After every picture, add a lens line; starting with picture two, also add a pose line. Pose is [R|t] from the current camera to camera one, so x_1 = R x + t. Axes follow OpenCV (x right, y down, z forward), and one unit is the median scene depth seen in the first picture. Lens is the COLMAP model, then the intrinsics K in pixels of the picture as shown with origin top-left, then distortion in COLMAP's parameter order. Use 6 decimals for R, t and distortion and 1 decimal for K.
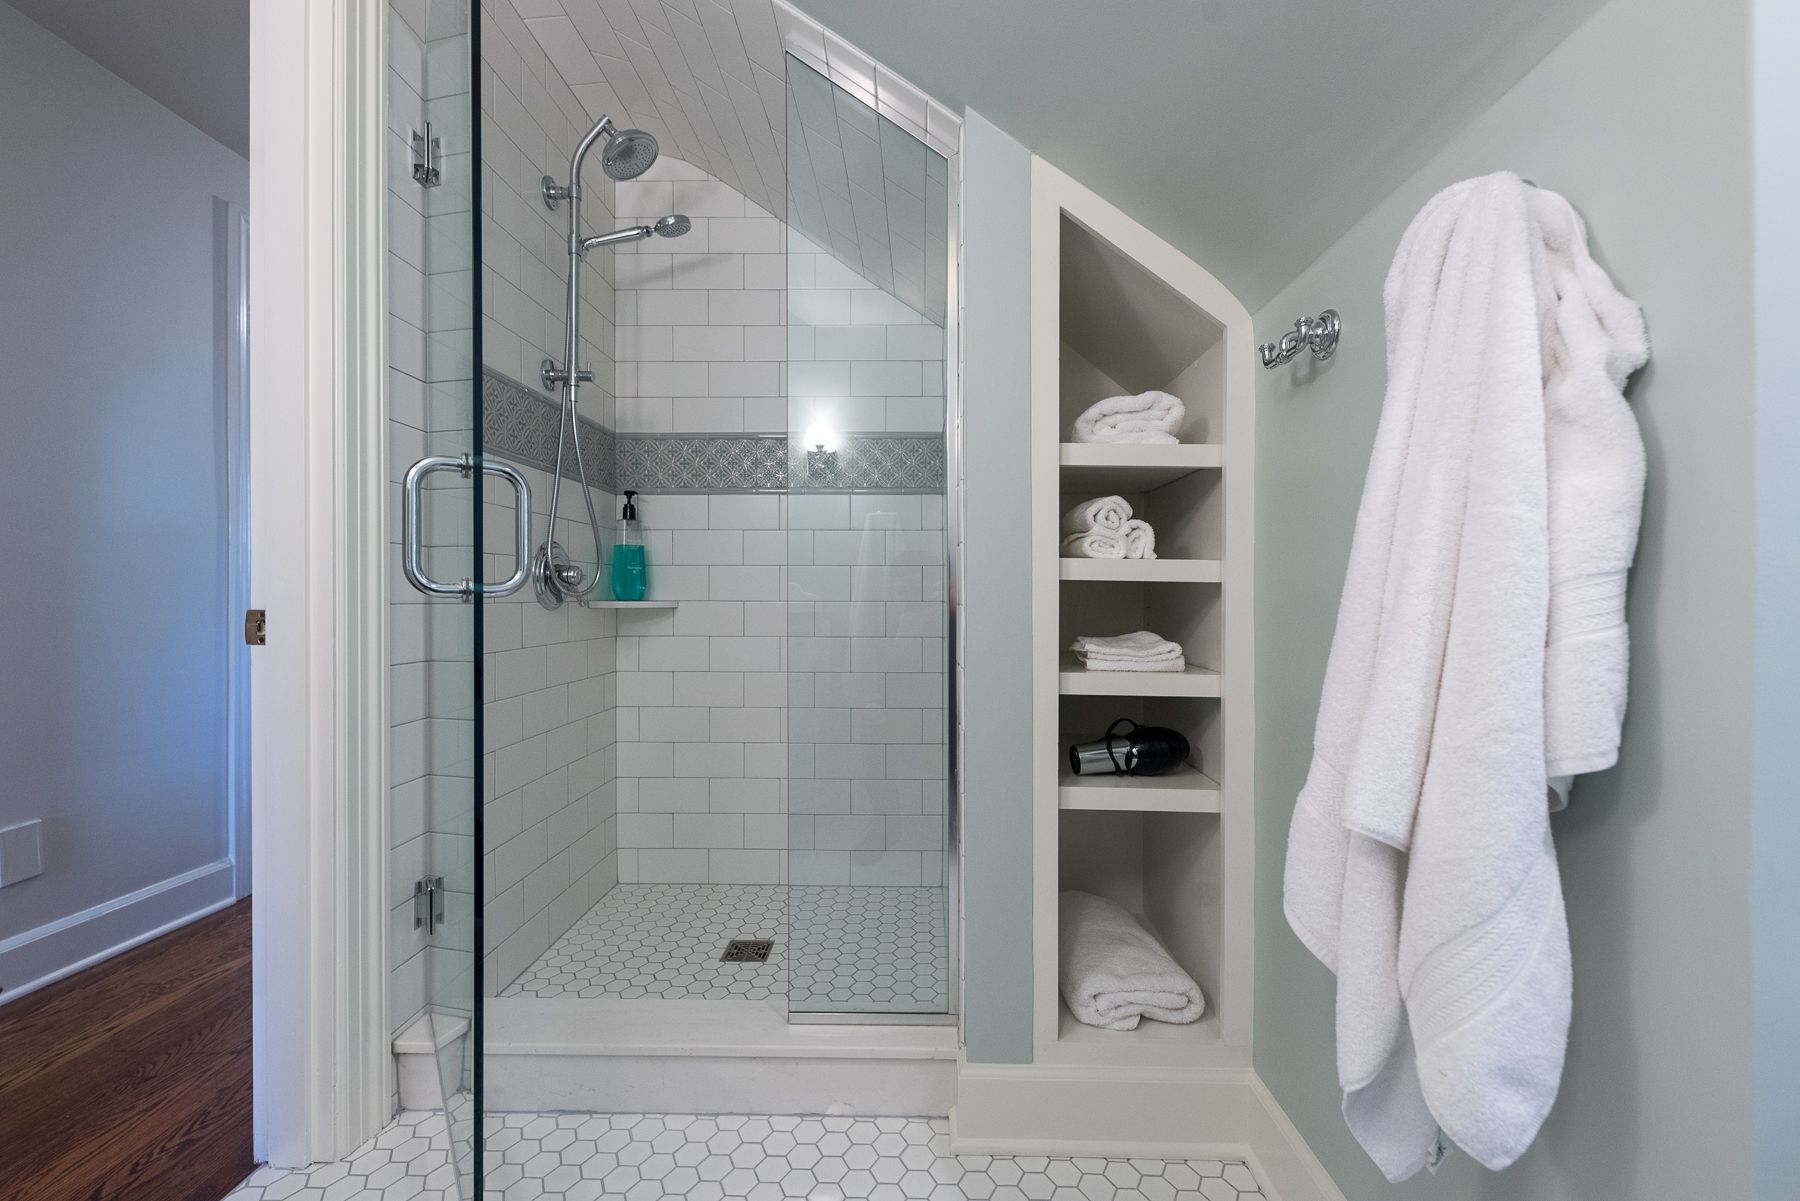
lens RADIAL K [[720.4, 0, 904.2], [0, 720.4, 606.1], [0, 0, 1]] dist [0.000795, -0.002164]
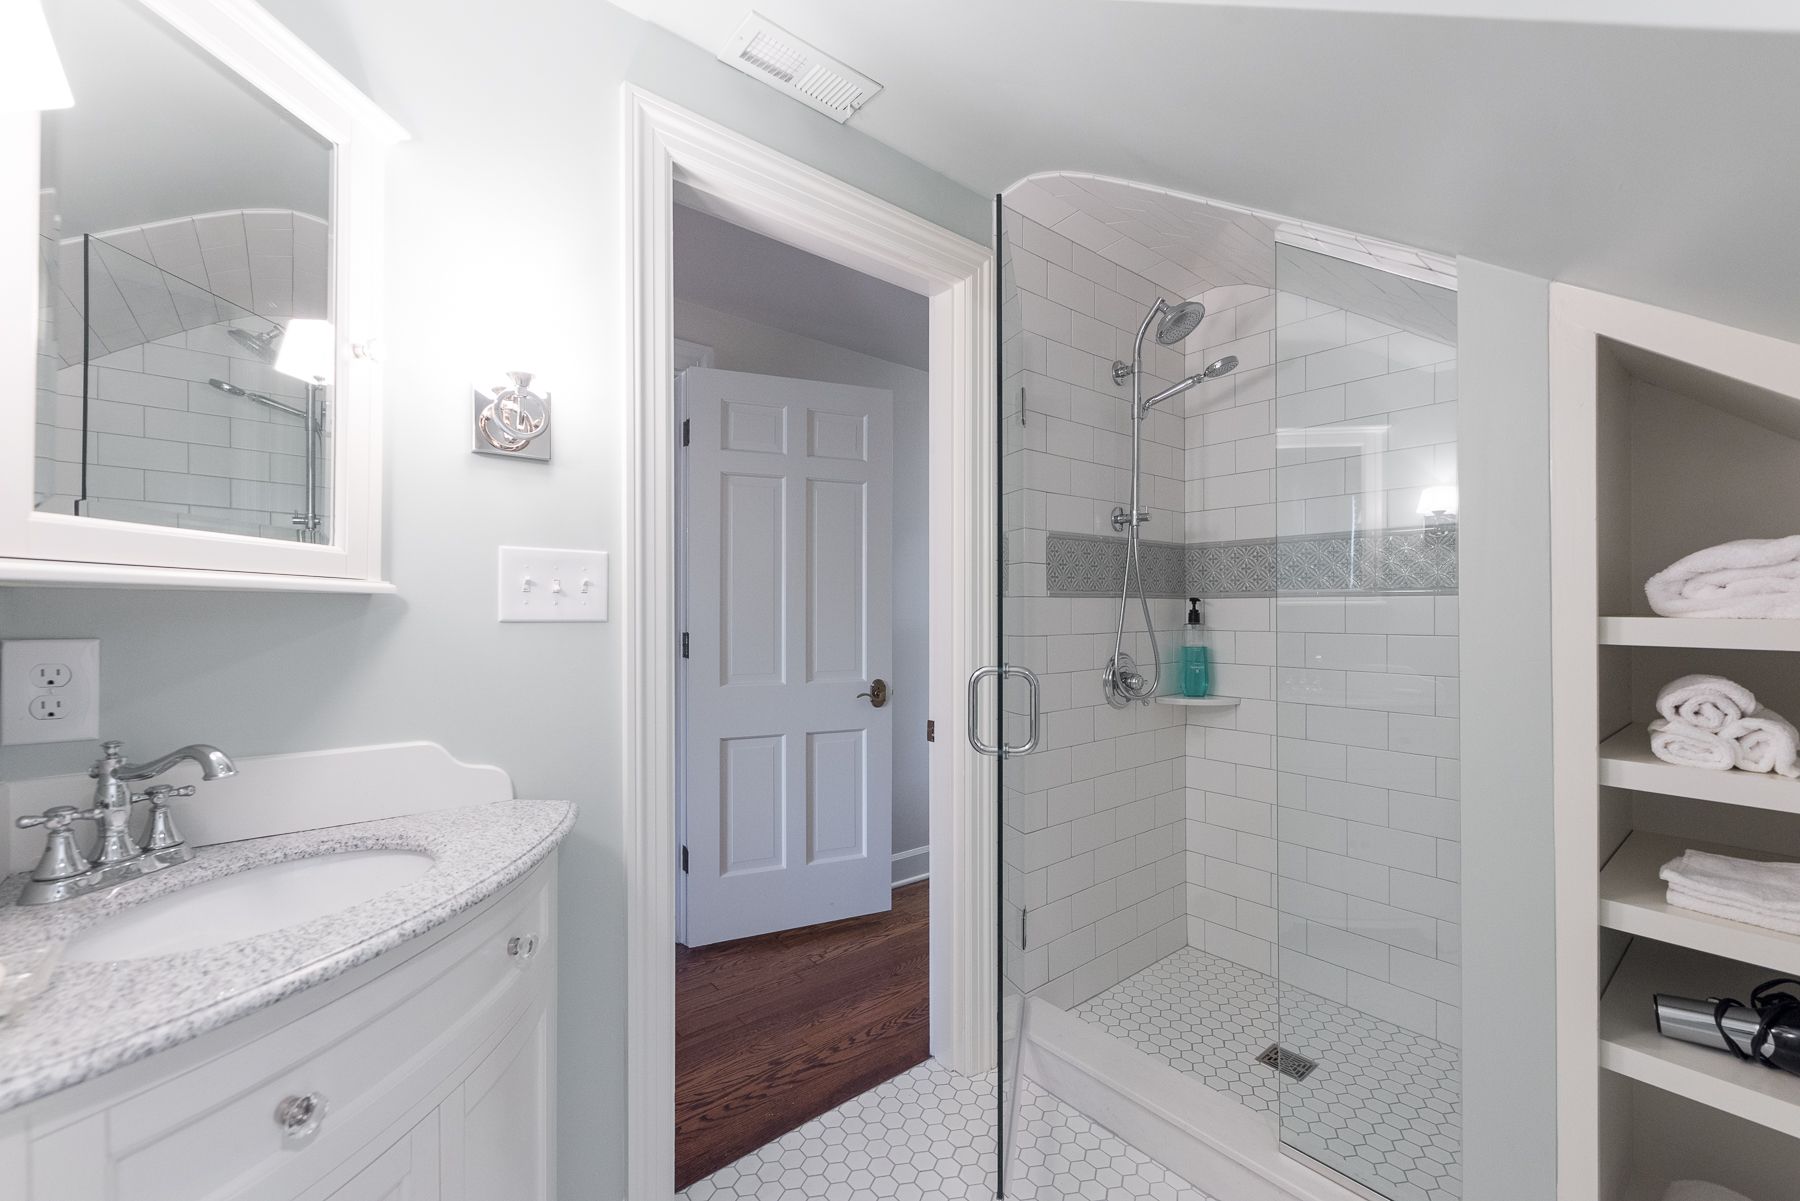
lens RADIAL K [[729.4, 0, 904.9], [0, 729.4, 612.9], [0, 0, 1]] dist [0.027163, -0.011035]
pose [[0.649008, -0.002674, -0.760777, 0.230068], [-0.002853, 0.999978, -0.005949, -0.151875], [0.760777, 0.006032, 0.648986, -0.099409]]
